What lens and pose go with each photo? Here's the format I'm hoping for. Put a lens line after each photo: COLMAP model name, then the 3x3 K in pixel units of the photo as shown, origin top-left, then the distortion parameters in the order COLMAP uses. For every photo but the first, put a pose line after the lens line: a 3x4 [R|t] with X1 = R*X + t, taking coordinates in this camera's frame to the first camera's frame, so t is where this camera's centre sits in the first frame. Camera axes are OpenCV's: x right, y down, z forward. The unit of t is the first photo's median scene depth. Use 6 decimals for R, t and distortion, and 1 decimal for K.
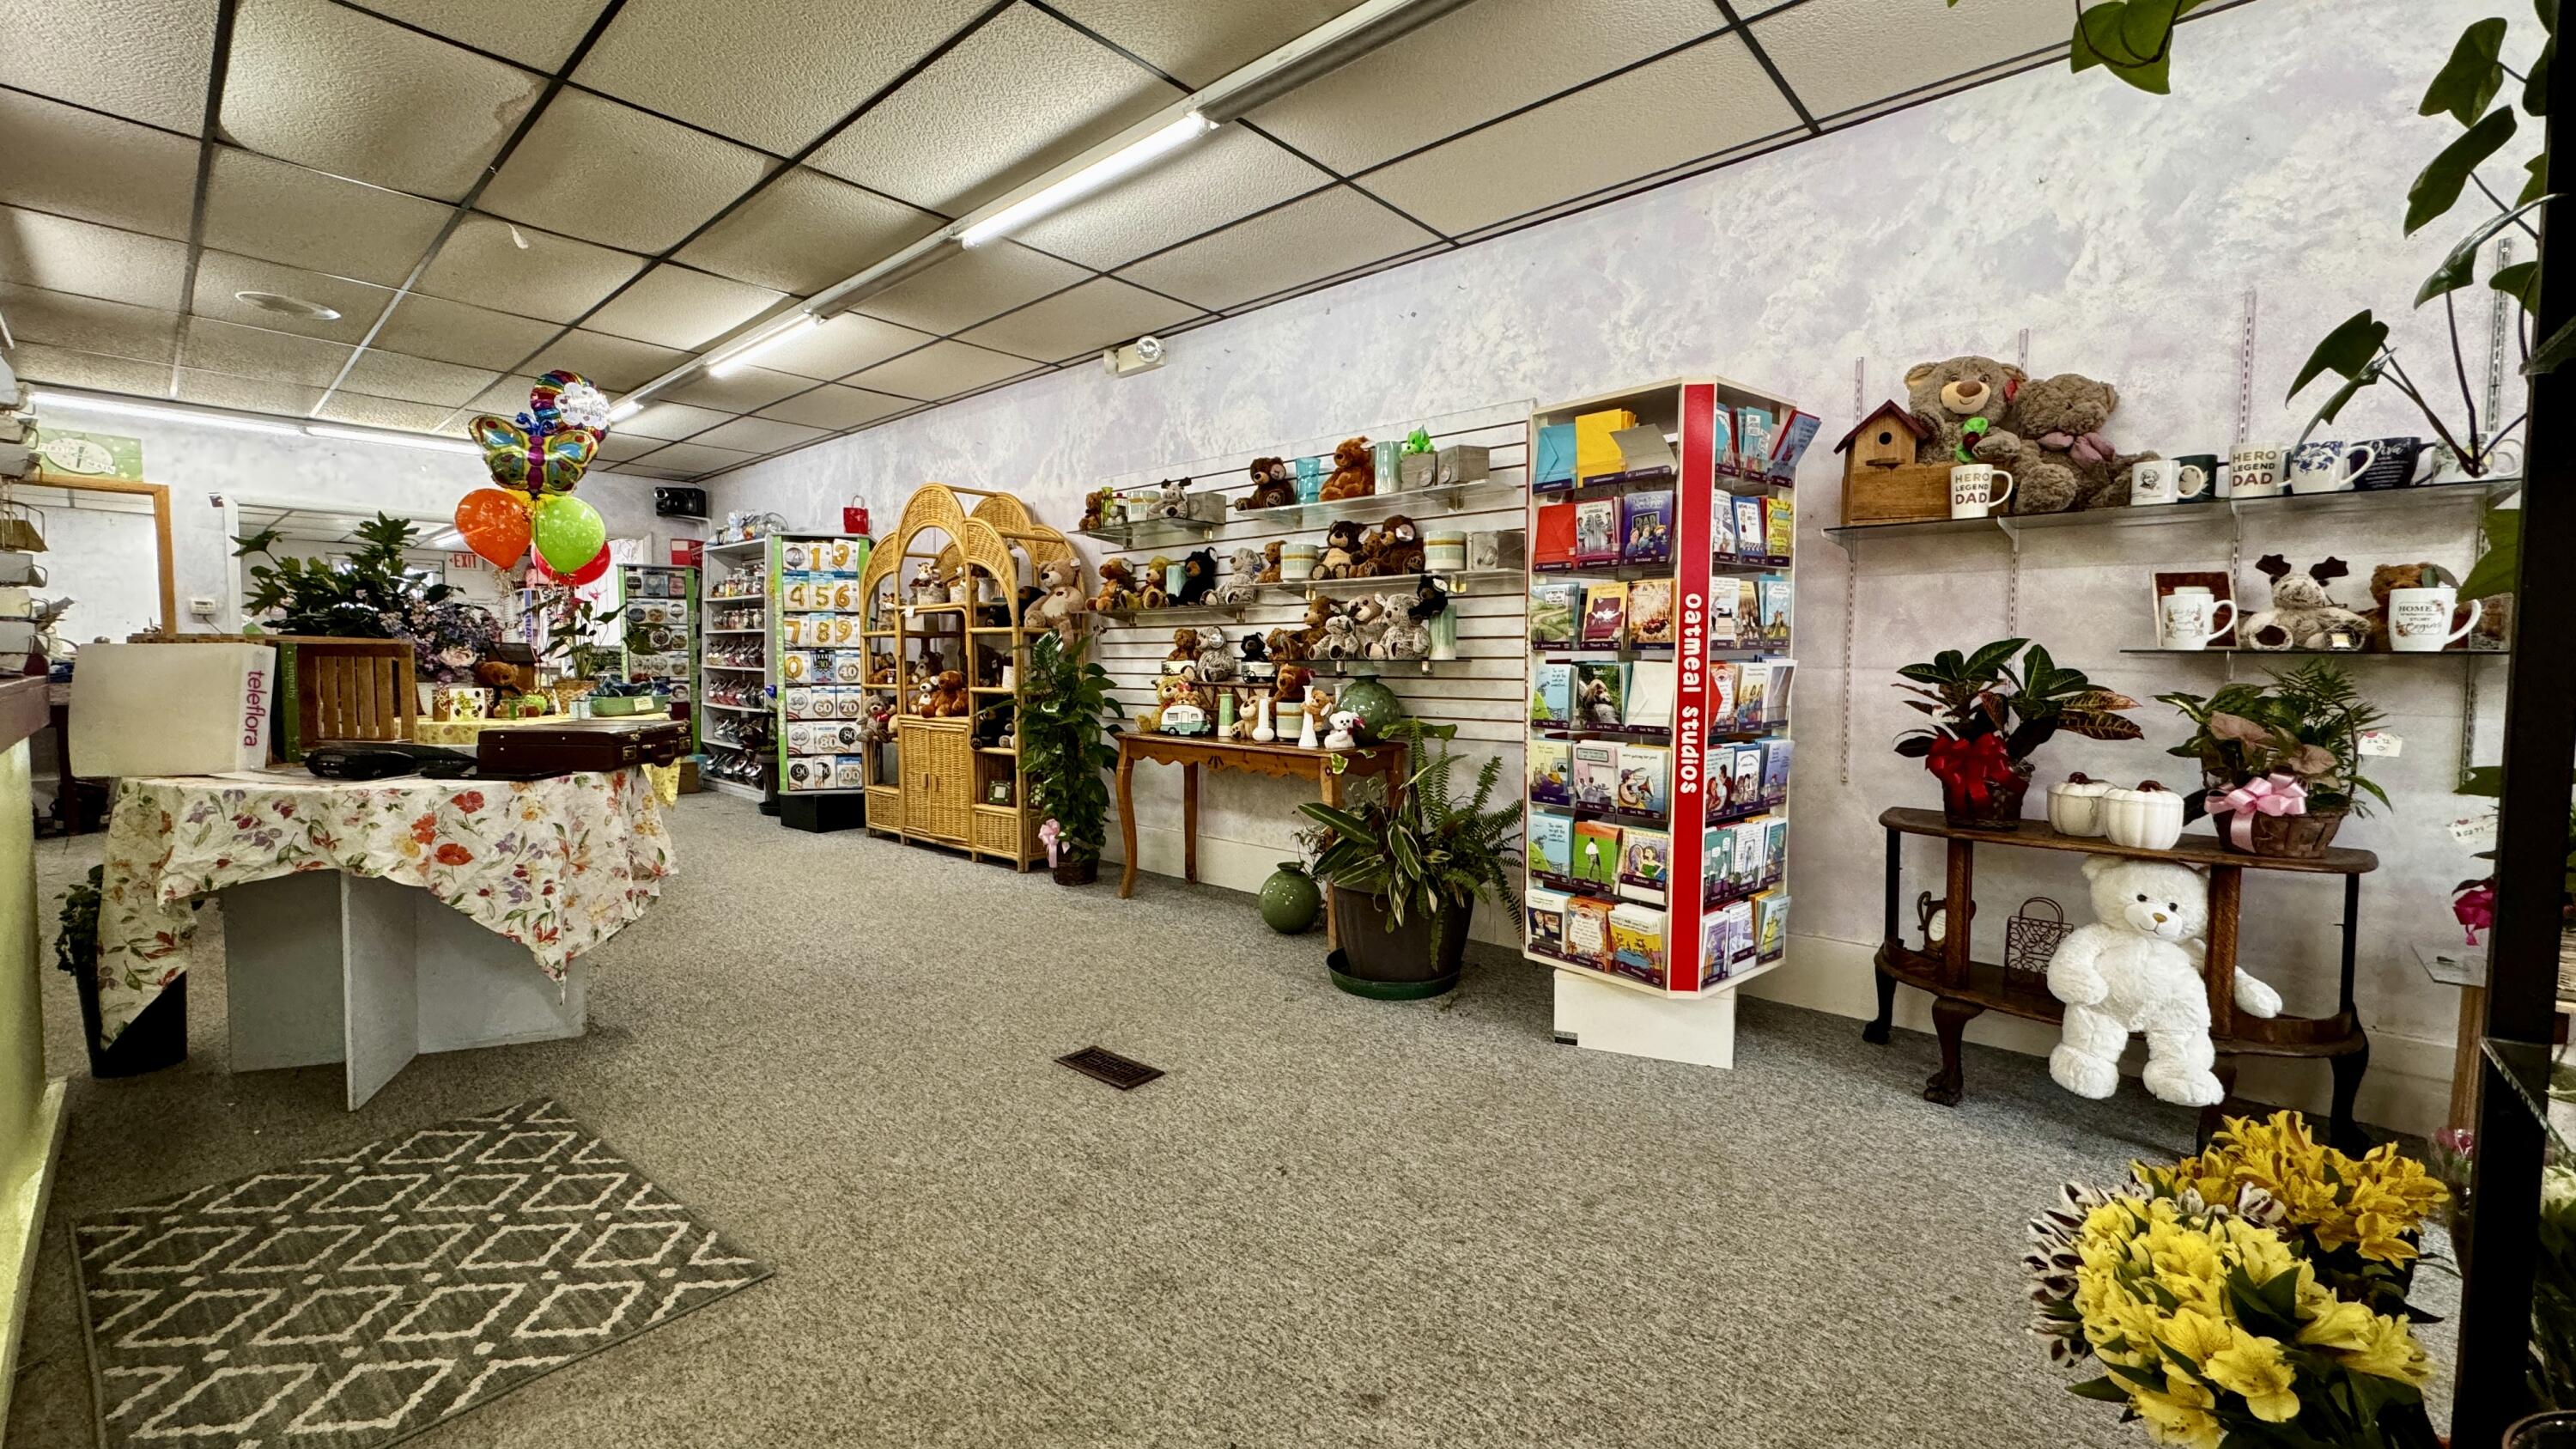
lens RADIAL K [[1025.9, 0, 1266.5], [0, 1025.9, 723.3], [0, 0, 1]] dist [-0.001289, -0.001029]
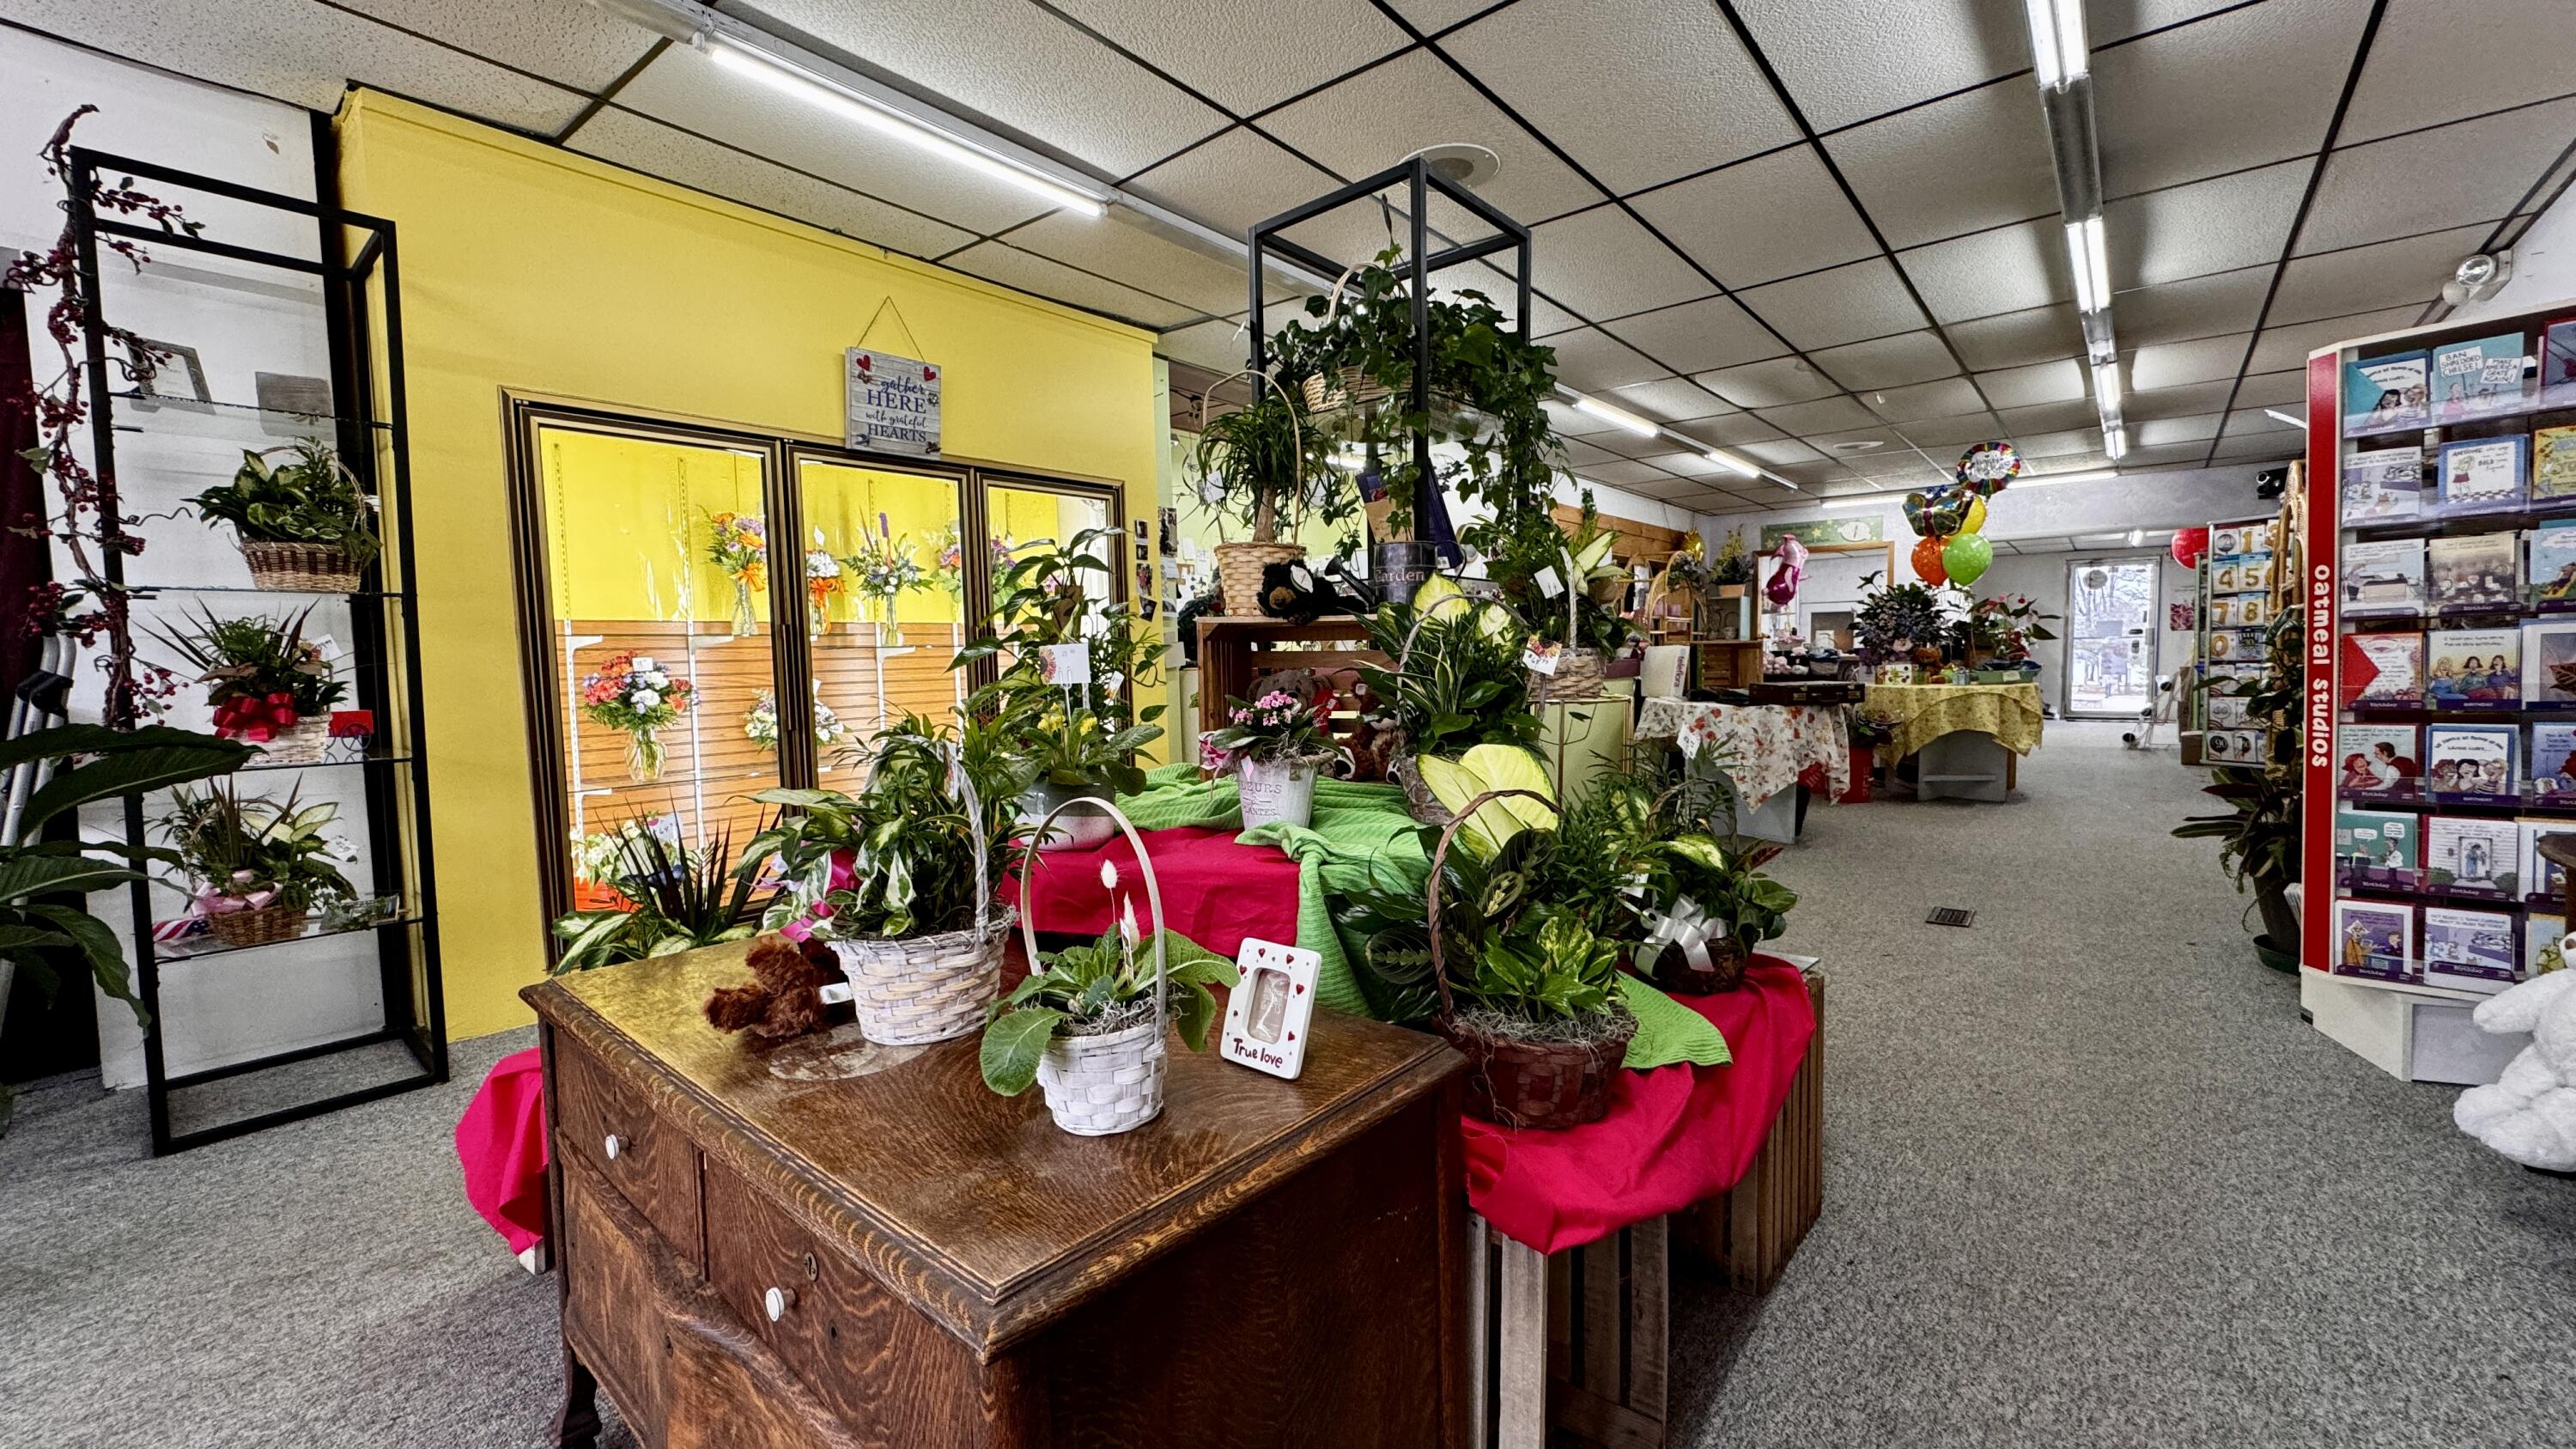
lens RADIAL K [[1025.9, 0, 1289.5], [0, 1025.9, 725.6], [0, 0, 1]] dist [-0.001289, -0.001029]
pose [[0.035147, 0.058019, -0.997697, 0.583349], [-0.036979, 0.997705, 0.056717, 0.004022], [0.998698, 0.034901, 0.037212, -0.012021]]
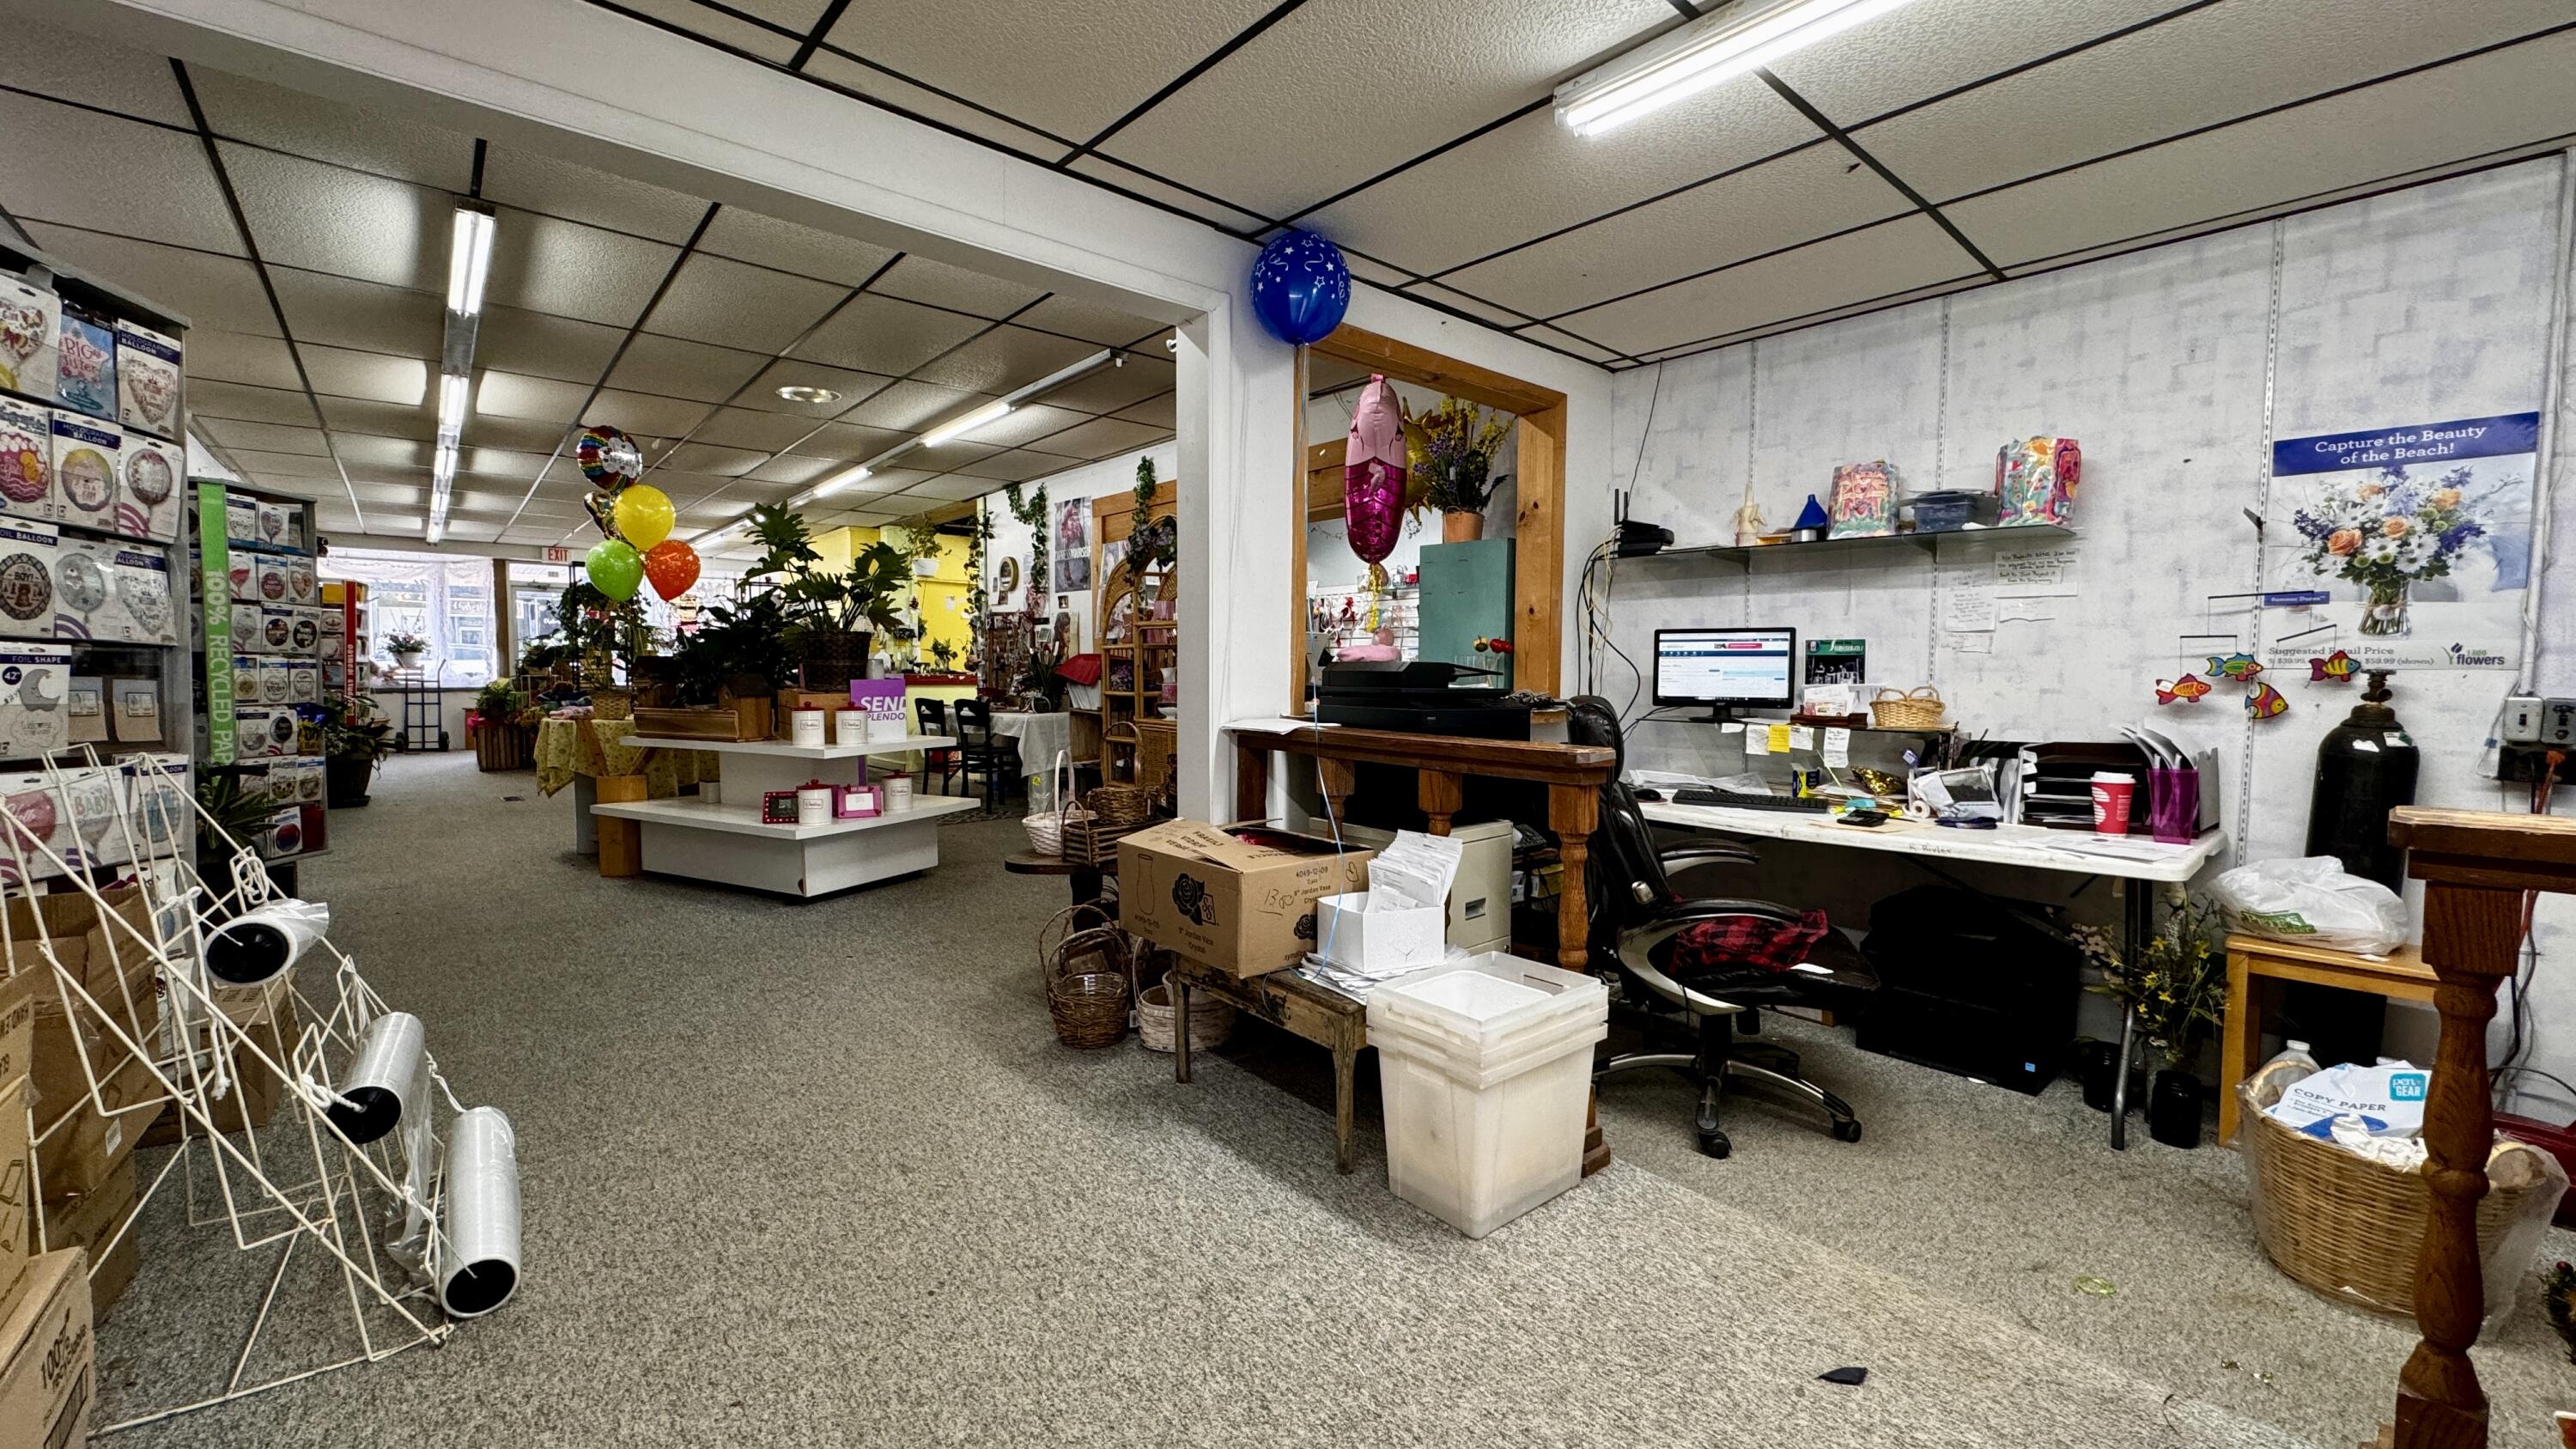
lens RADIAL K [[1025.9, 0, 1286.0], [0, 1025.9, 734.1], [0, 0, 1]] dist [-0.001289, -0.001029]
pose [[-0.989397, -0.021574, 0.143628, -1.269716], [-0.003675, 0.992308, 0.123736, -0.110673], [-0.145193, 0.121896, -0.981866, 1.627930]]
